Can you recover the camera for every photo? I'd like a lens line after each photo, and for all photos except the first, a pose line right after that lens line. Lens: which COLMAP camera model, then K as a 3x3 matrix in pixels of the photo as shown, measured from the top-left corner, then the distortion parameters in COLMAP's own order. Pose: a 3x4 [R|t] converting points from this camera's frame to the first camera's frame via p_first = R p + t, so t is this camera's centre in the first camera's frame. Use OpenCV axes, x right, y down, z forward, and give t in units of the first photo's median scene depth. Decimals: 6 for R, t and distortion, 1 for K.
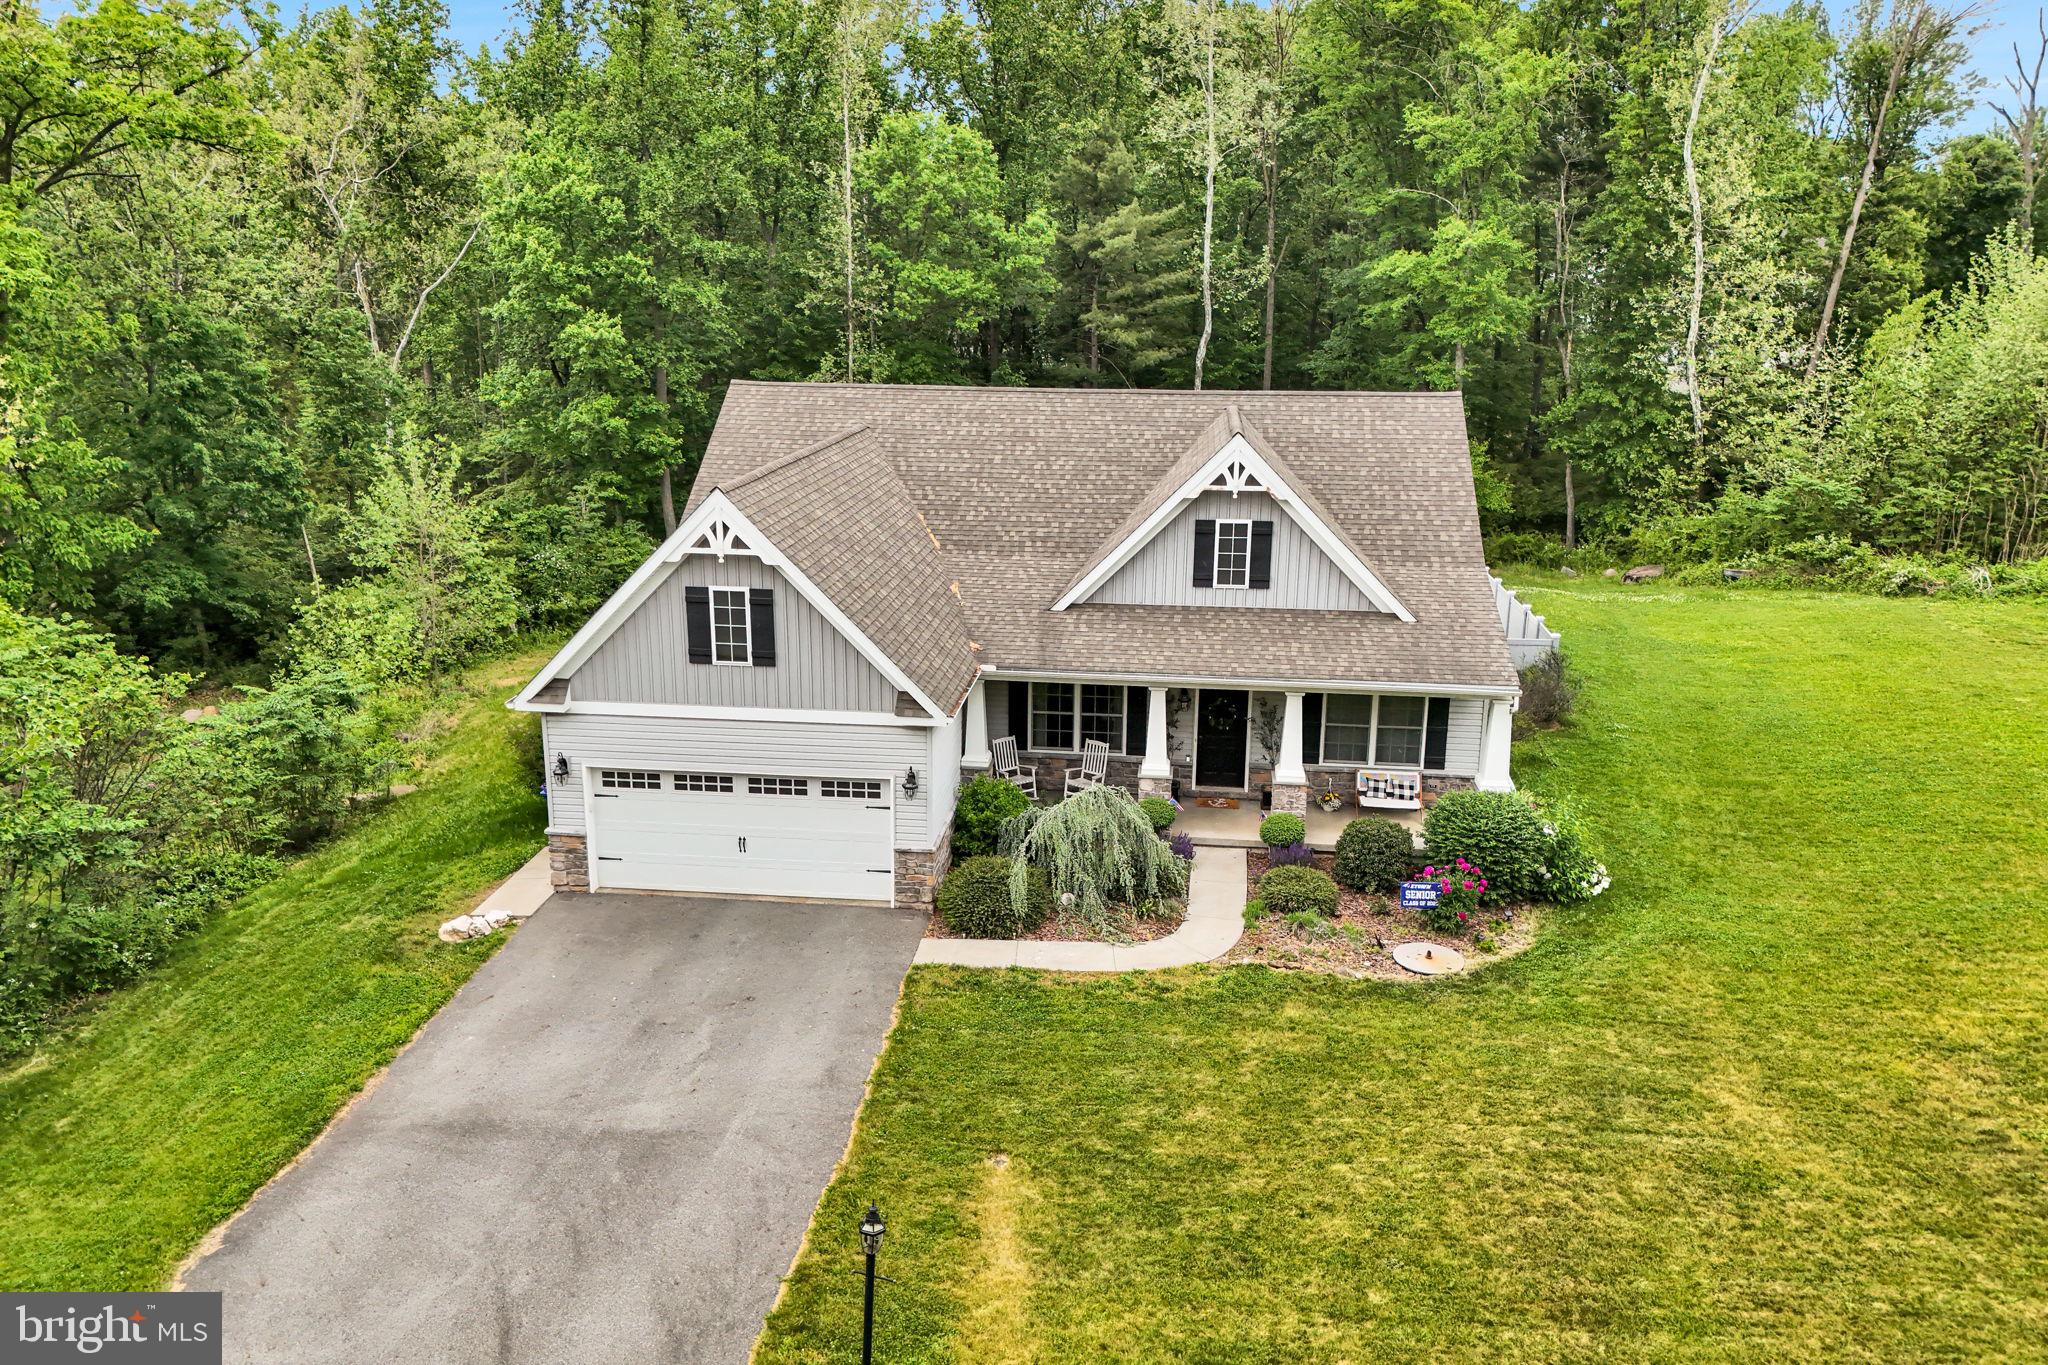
lens RADIAL K [[1506.6, 0, 1019.5], [0, 1506.6, 676.1], [0, 0, 1]] dist [0.073929, -0.059260]
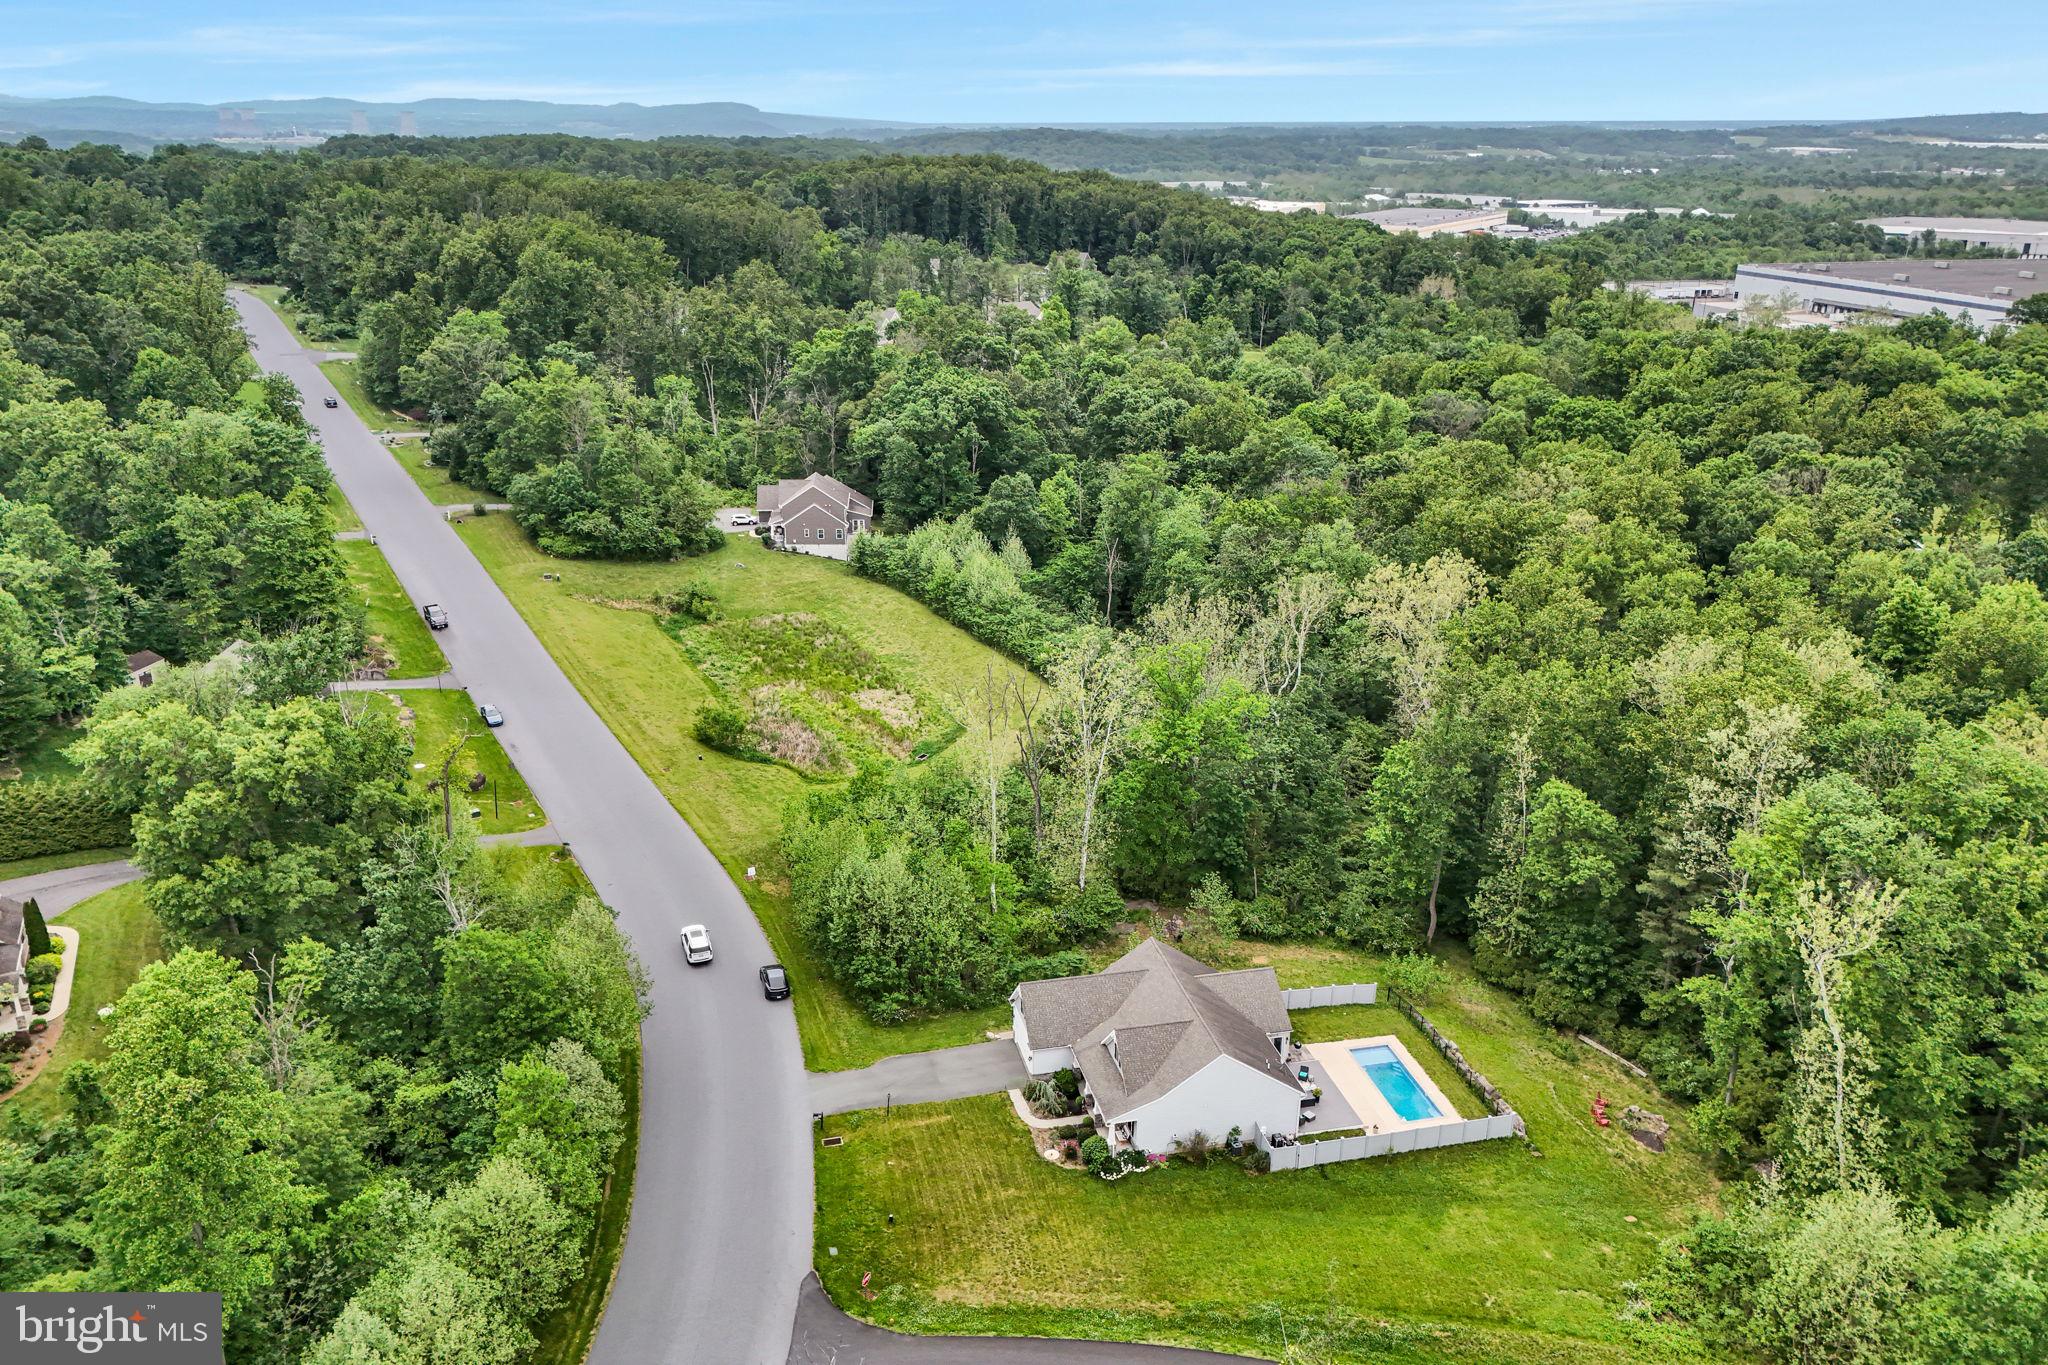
lens RADIAL K [[1506.6, 0, 1020.9], [0, 1506.6, 675.4], [0, 0, 1]] dist [0.073929, -0.059260]
pose [[0.339712, 0.319865, -0.884467, 3.465784], [-0.250105, 0.937256, 0.242895, -2.043427], [0.906666, 0.138696, 0.398397, -0.994167]]
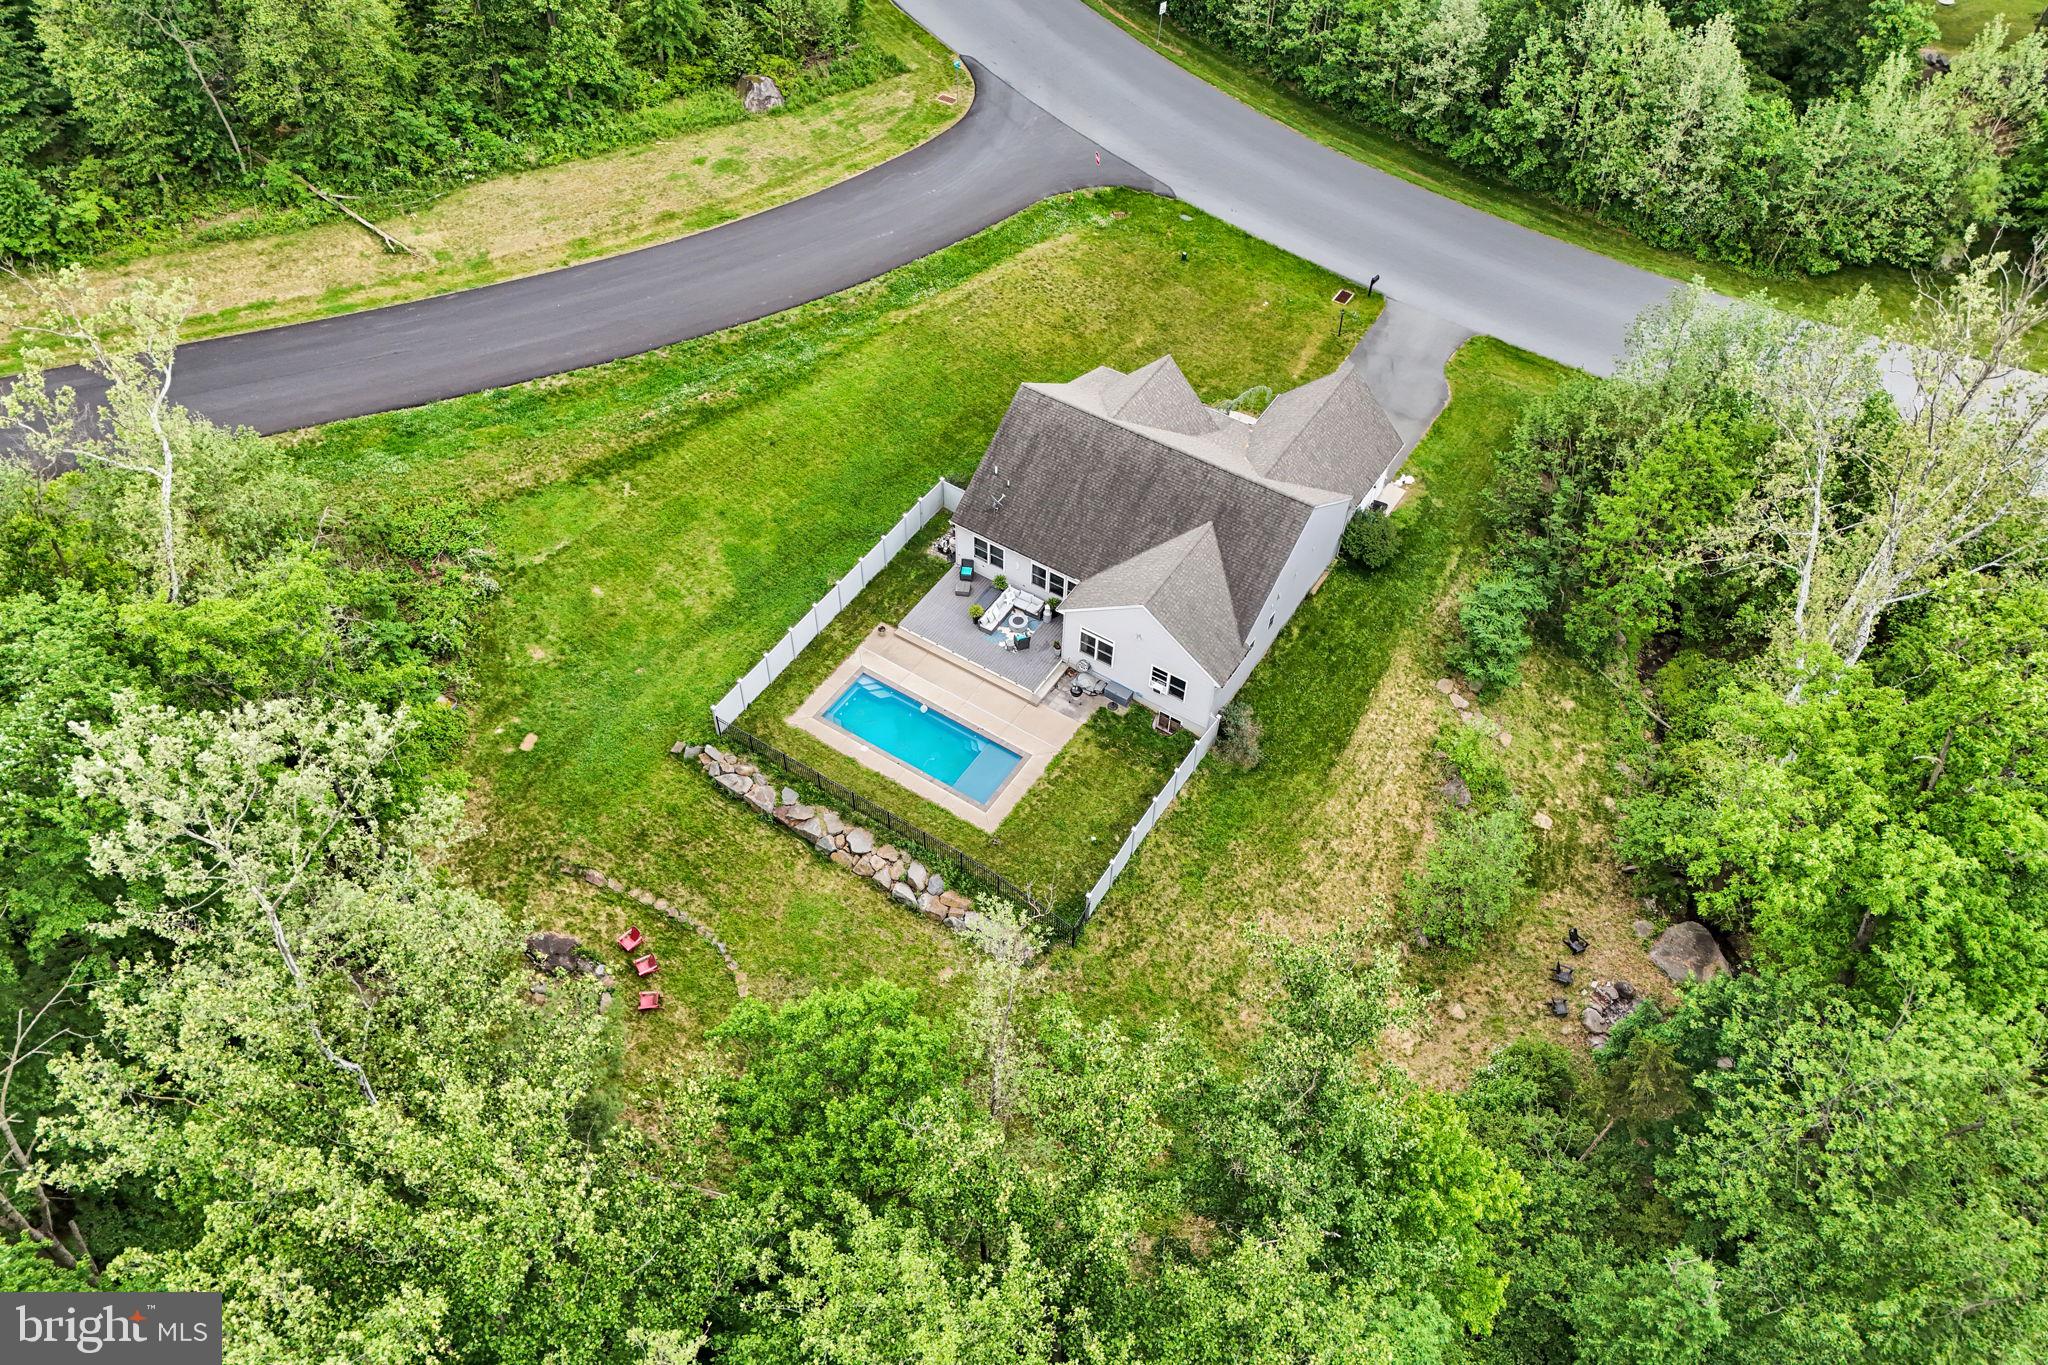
lens RADIAL K [[1506.6, 0, 1028.1], [0, 1506.6, 679.8], [0, 0, 1]] dist [0.073929, -0.059260]
pose [[-0.898931, -0.349154, 0.264601, -0.613609], [0.084546, 0.454370, 0.886792, -2.553597], [-0.429854, 0.819536, -0.378928, 2.835529]]
